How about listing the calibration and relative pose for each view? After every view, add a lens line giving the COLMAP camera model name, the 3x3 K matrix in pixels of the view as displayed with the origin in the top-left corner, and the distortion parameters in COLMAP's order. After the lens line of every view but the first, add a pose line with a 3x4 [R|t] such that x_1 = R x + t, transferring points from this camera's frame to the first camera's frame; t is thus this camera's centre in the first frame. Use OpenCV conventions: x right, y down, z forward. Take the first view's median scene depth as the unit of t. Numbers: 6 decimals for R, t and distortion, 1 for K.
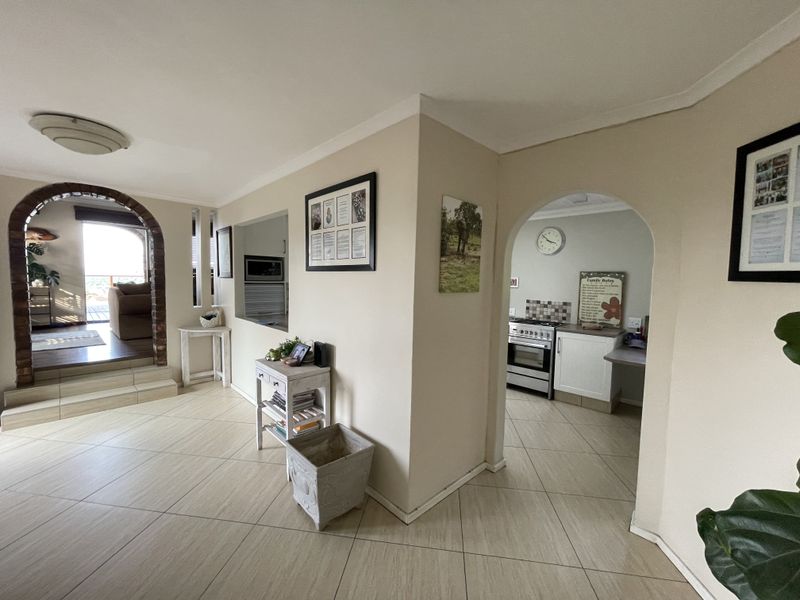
lens RADIAL K [[322.3, 0, 397.2], [0, 322.3, 299.2], [0, 0, 1]] dist [-0.001131, 0.000145]
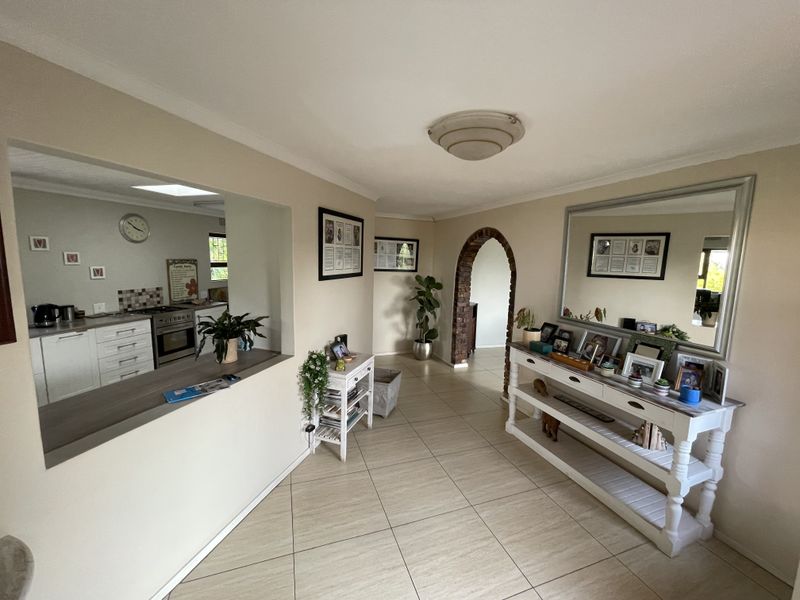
lens RADIAL K [[322.3, 0, 399.3], [0, 322.3, 298.6], [0, 0, 1]] dist [-0.001131, 0.000145]
pose [[-0.458761, -0.146900, 0.876333, -0.842158], [0.021962, 0.984063, 0.176456, -0.132538], [-0.888288, 0.100197, -0.448223, 0.794596]]
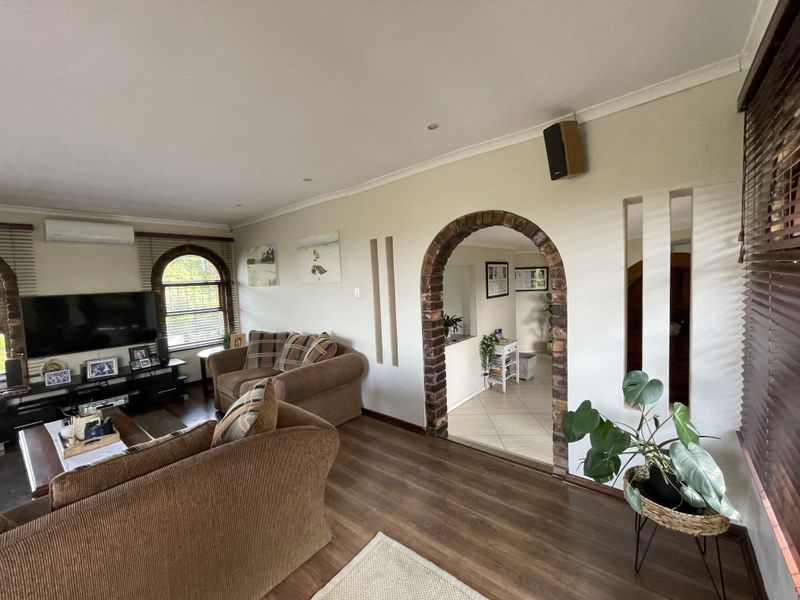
lens RADIAL K [[322.3, 0, 393.2], [0, 322.3, 301.5], [0, 0, 1]] dist [-0.001131, 0.000145]
pose [[-0.059307, -0.083221, 0.994765, -1.432220], [0.112063, 0.989665, 0.089475, -0.201519], [-0.991930, 0.116783, -0.049368, 1.073834]]
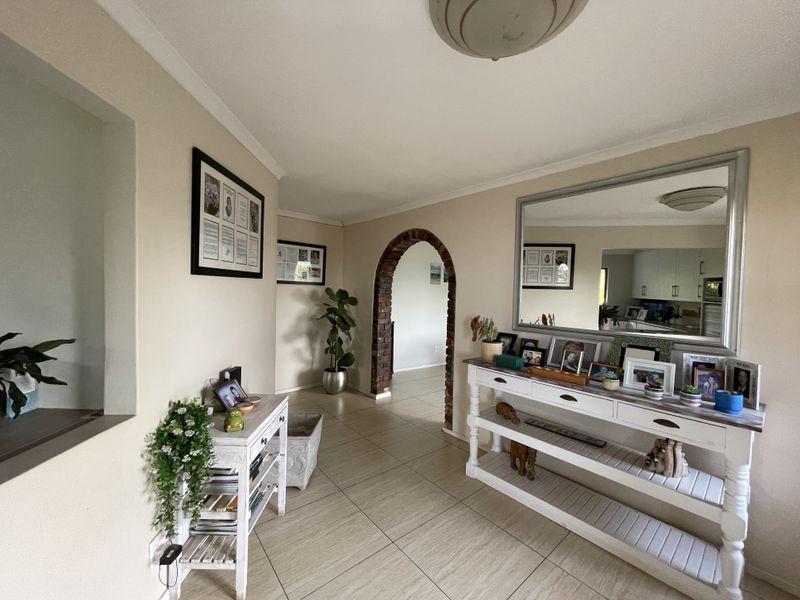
lens RADIAL K [[322.3, 0, 396.6], [0, 322.3, 299.3], [0, 0, 1]] dist [-0.001131, 0.000145]
pose [[-0.731792, -0.064476, 0.678471, -0.616189], [0.002636, 0.995240, 0.097422, -0.062051], [-0.681523, 0.073081, -0.728139, 0.754575]]
